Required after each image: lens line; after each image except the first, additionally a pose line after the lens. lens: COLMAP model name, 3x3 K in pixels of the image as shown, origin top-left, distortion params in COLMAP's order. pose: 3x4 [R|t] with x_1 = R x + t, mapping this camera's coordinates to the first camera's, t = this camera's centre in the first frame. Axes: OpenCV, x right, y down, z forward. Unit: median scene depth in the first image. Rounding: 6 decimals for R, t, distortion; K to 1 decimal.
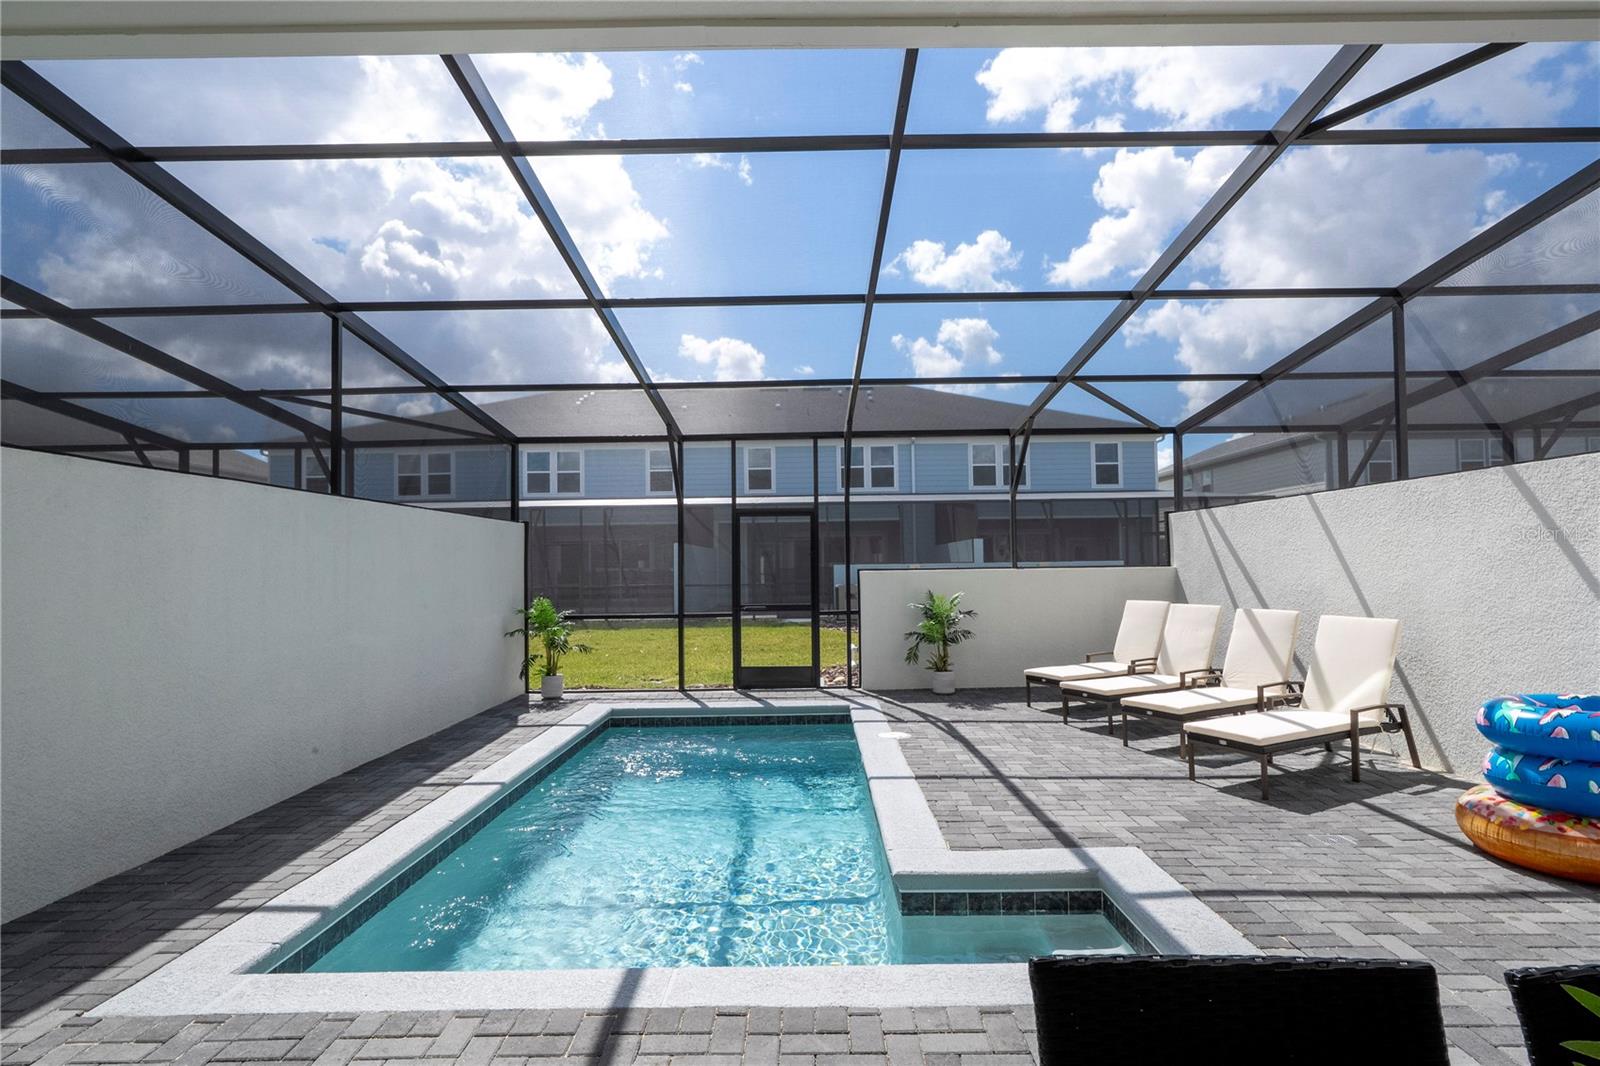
lens RADIAL K [[833.6, 0, 811.3], [0, 833.6, 535.0], [0, 0, 1]] dist [-0.004711, 0.001706]
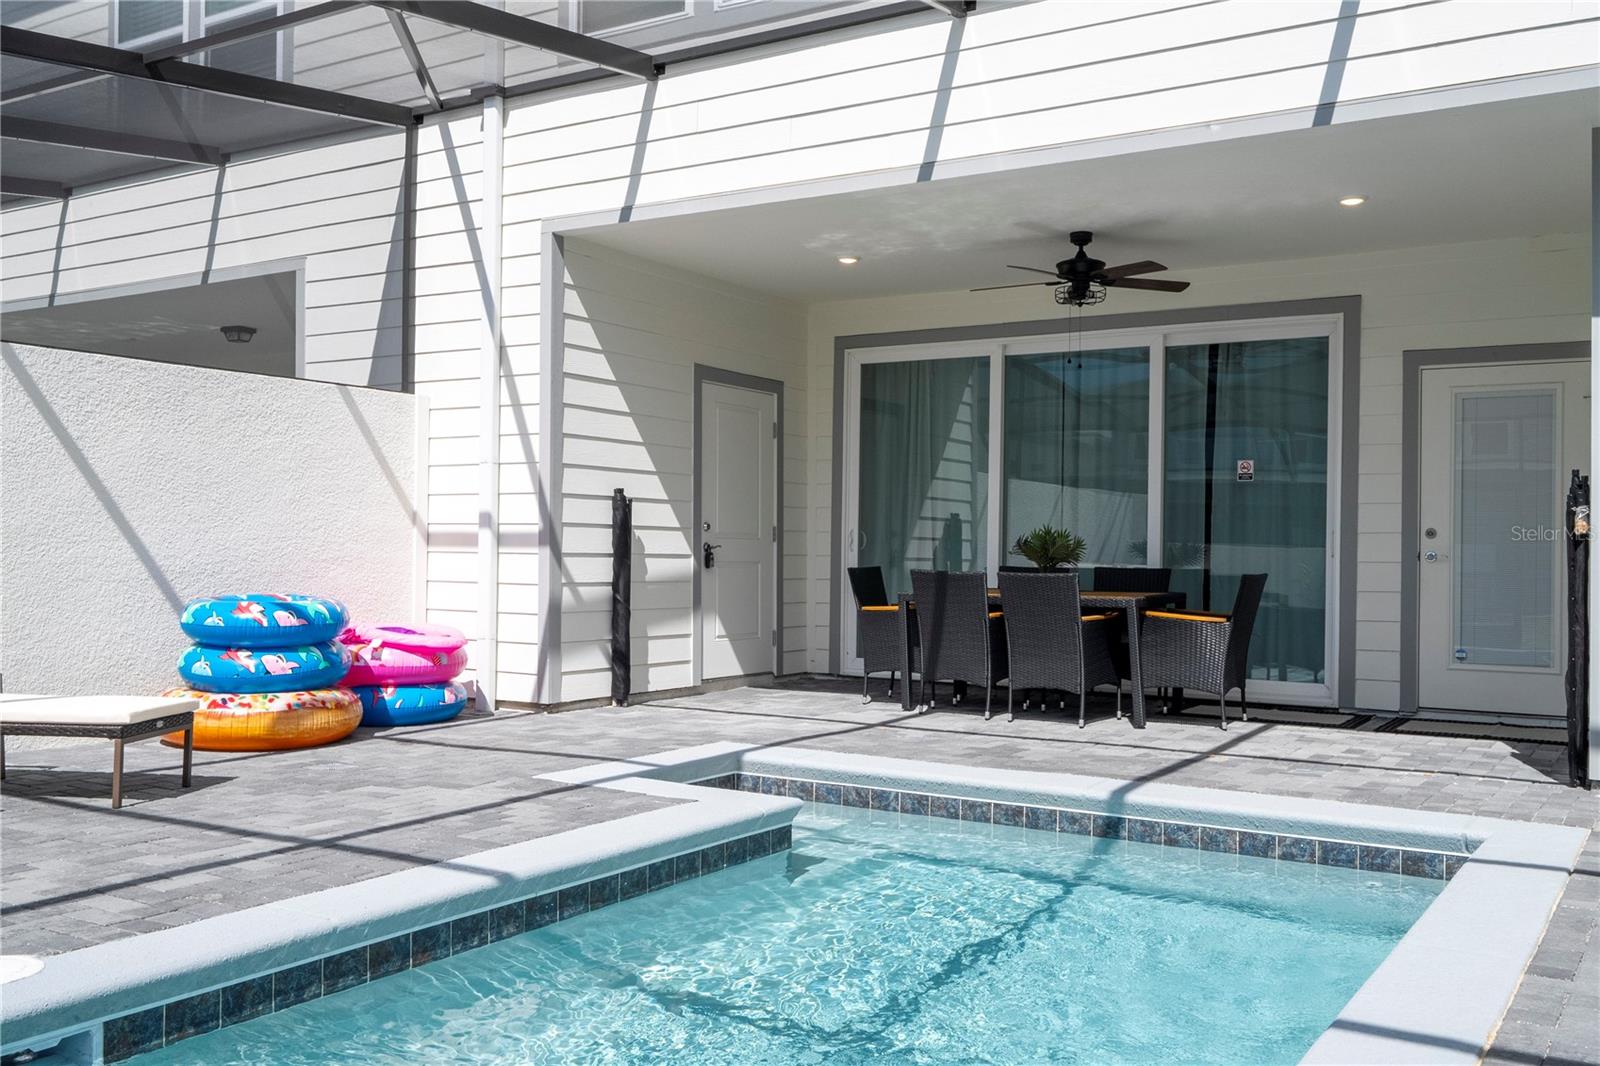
lens RADIAL K [[1471.0, 0, 778.2], [0, 1471.0, 561.9], [0, 0, 1]] dist [-0.002963, 0.000000]
pose [[-0.841412, -0.001861, 0.540391, -0.415921], [-0.020061, 0.999412, -0.027794, 0.114508], [-0.540022, -0.034227, -0.840955, 1.348038]]
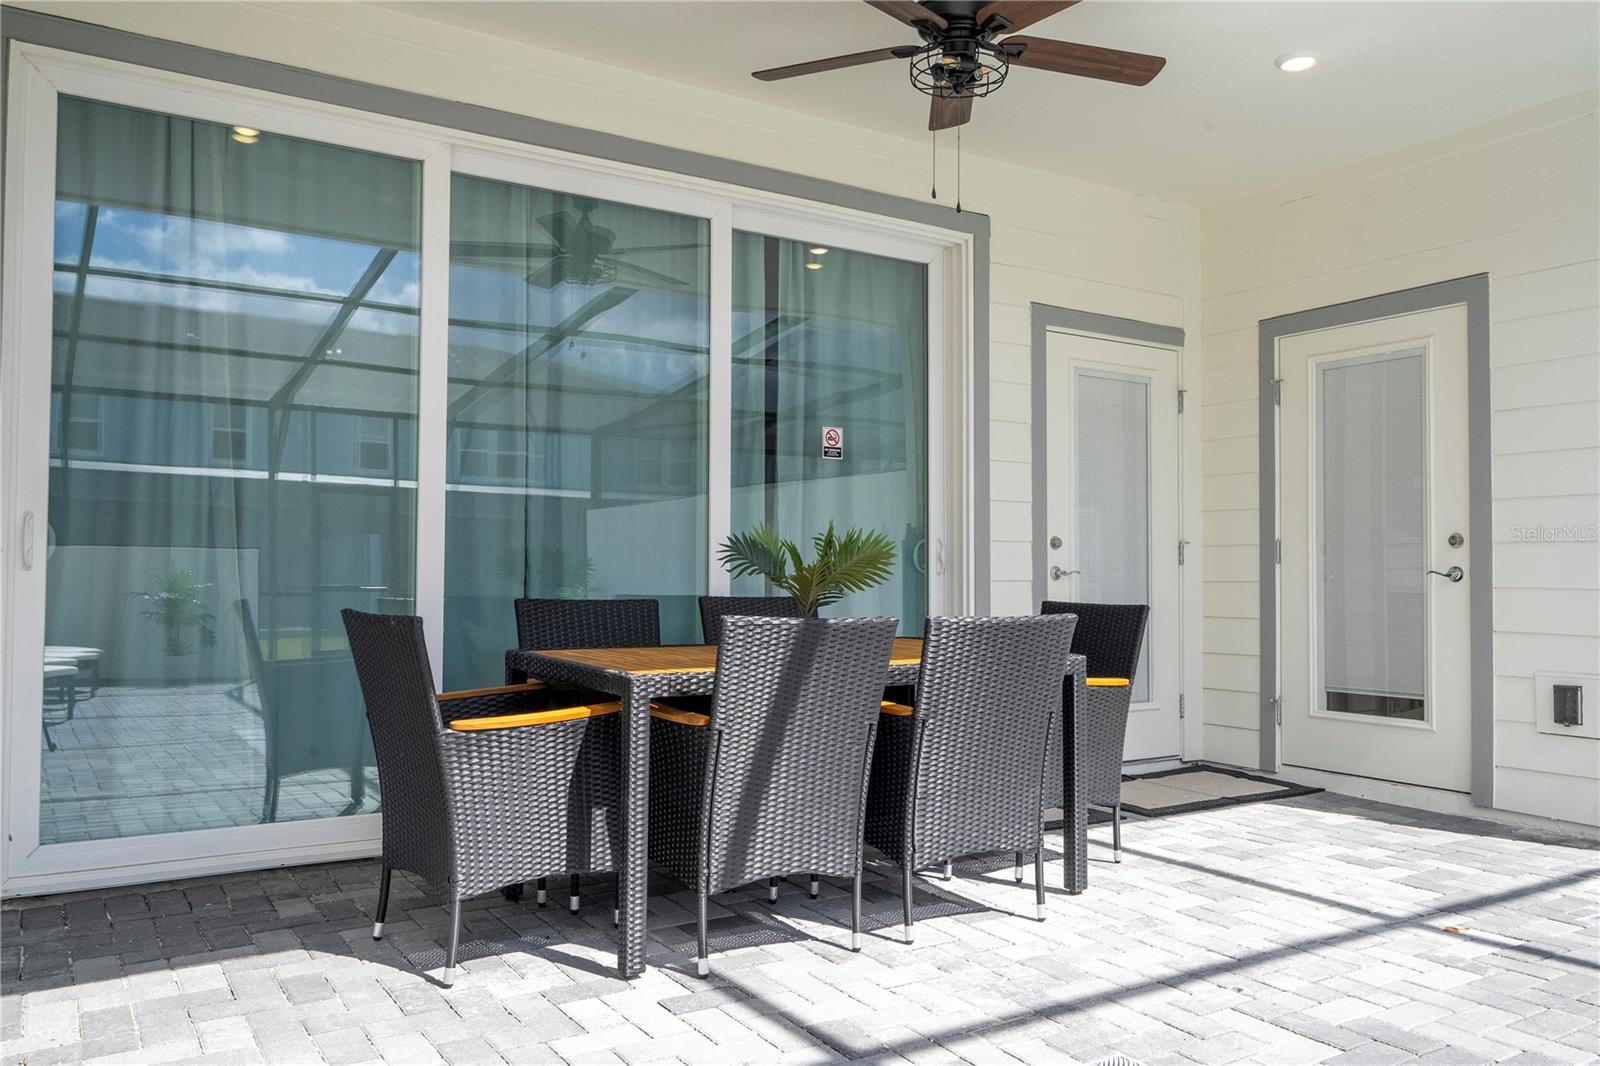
lens RADIAL K [[1228.6, 0, 814.6], [0, 1228.6, 530.4], [0, 0, 1]] dist [0.003269, 0.002386]
pose [[-0.839892, -0.010737, -0.542647, 0.418758], [0.025530, 0.997916, -0.059259, 0.078189], [0.542152, -0.063625, -0.837868, 0.542923]]
